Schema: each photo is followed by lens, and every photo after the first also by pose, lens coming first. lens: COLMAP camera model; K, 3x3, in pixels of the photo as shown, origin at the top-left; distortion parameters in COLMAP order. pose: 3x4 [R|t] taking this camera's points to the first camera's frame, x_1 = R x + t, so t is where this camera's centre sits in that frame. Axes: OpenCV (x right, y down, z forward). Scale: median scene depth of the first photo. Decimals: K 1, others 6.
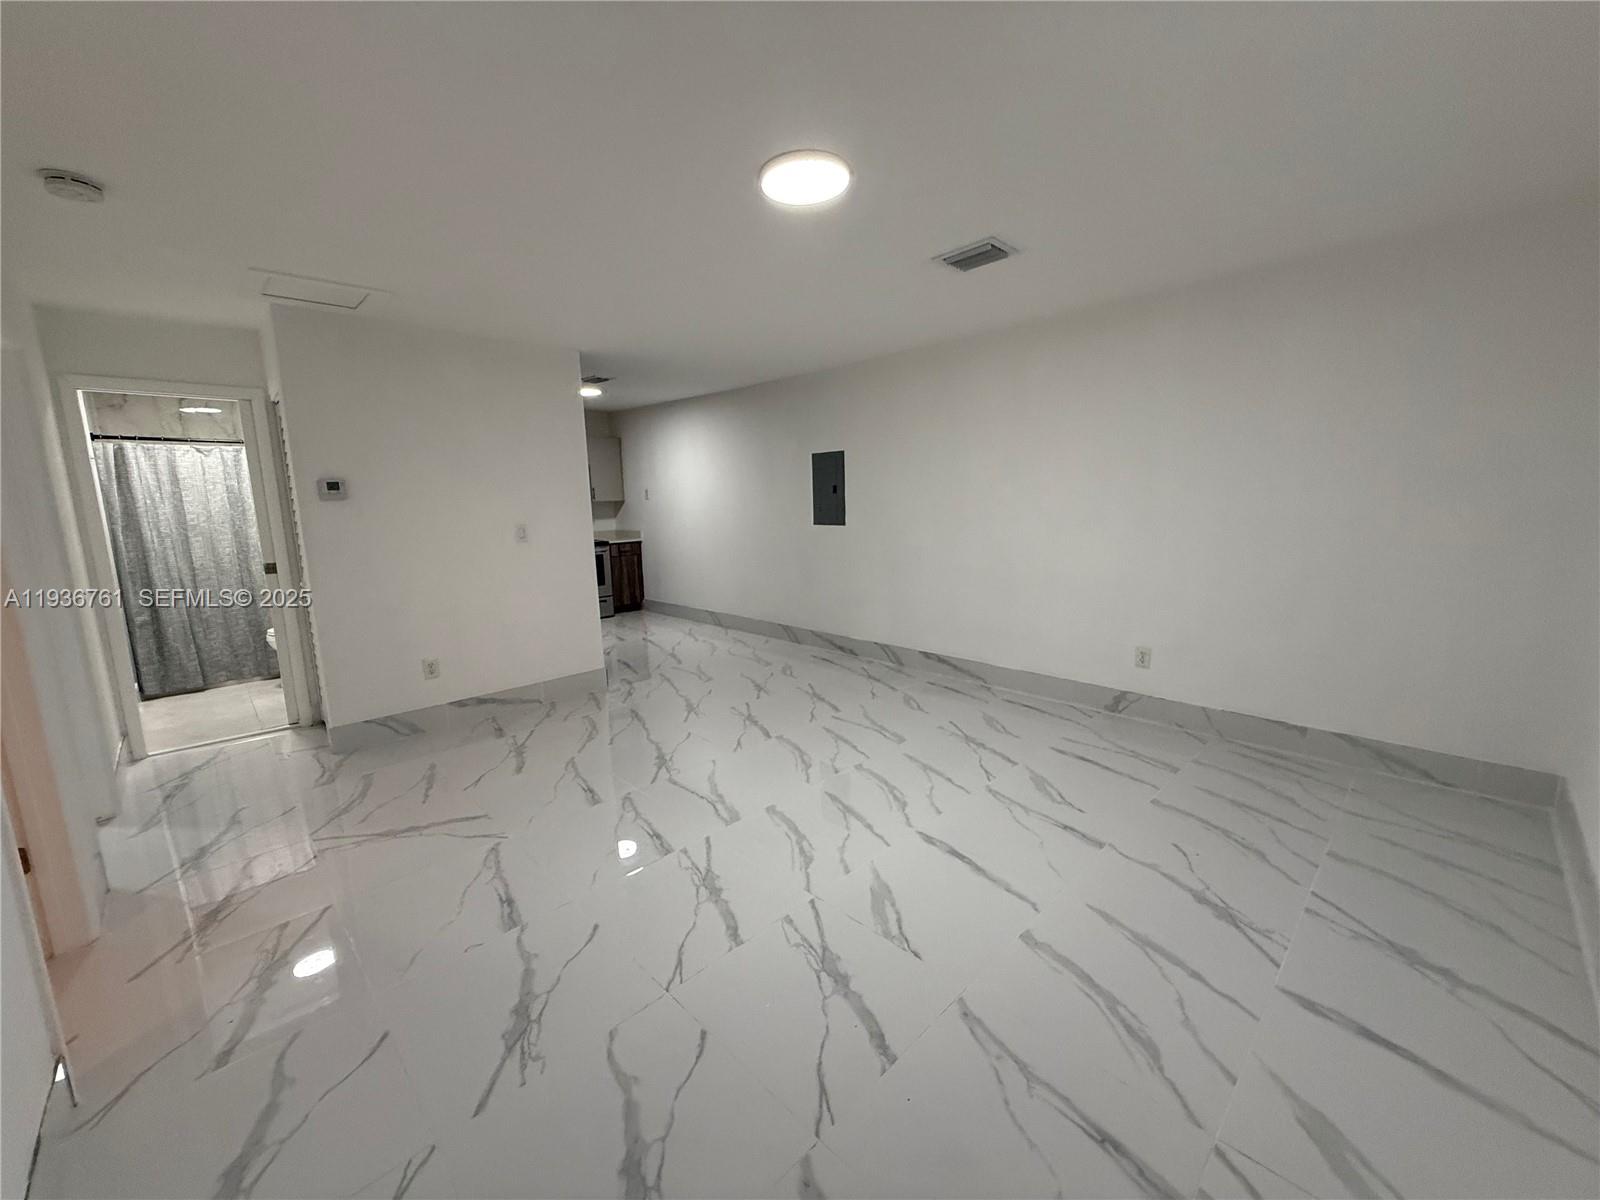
lens RADIAL K [[649.0, 0, 795.7], [0, 649.0, 597.2], [0, 0, 1]] dist [0.003505, 0.000280]
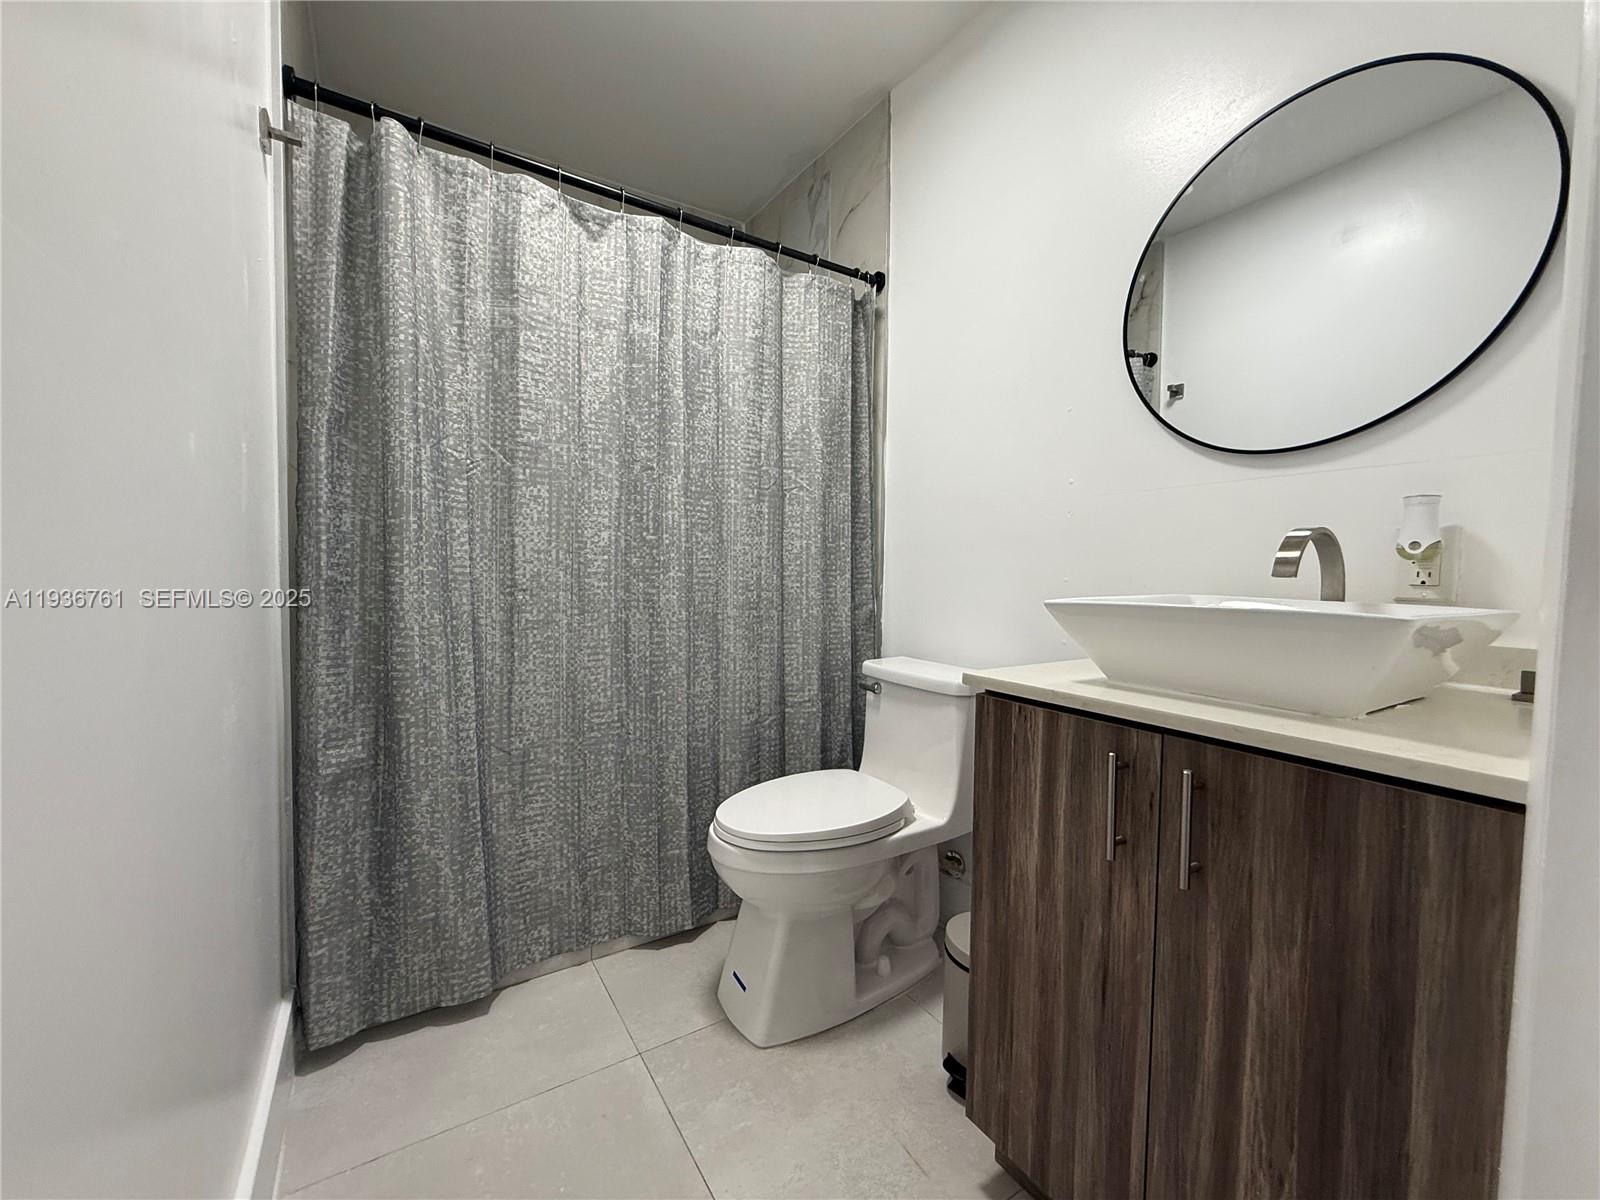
lens RADIAL K [[649.0, 0, 801.7], [0, 649.0, 592.2], [0, 0, 1]] dist [0.003505, 0.000280]
pose [[0.974773, 0.052143, -0.217023, -0.732056], [-0.076827, 0.991297, -0.106900, -0.019174], [0.209561, 0.120877, 0.970295, 0.738674]]
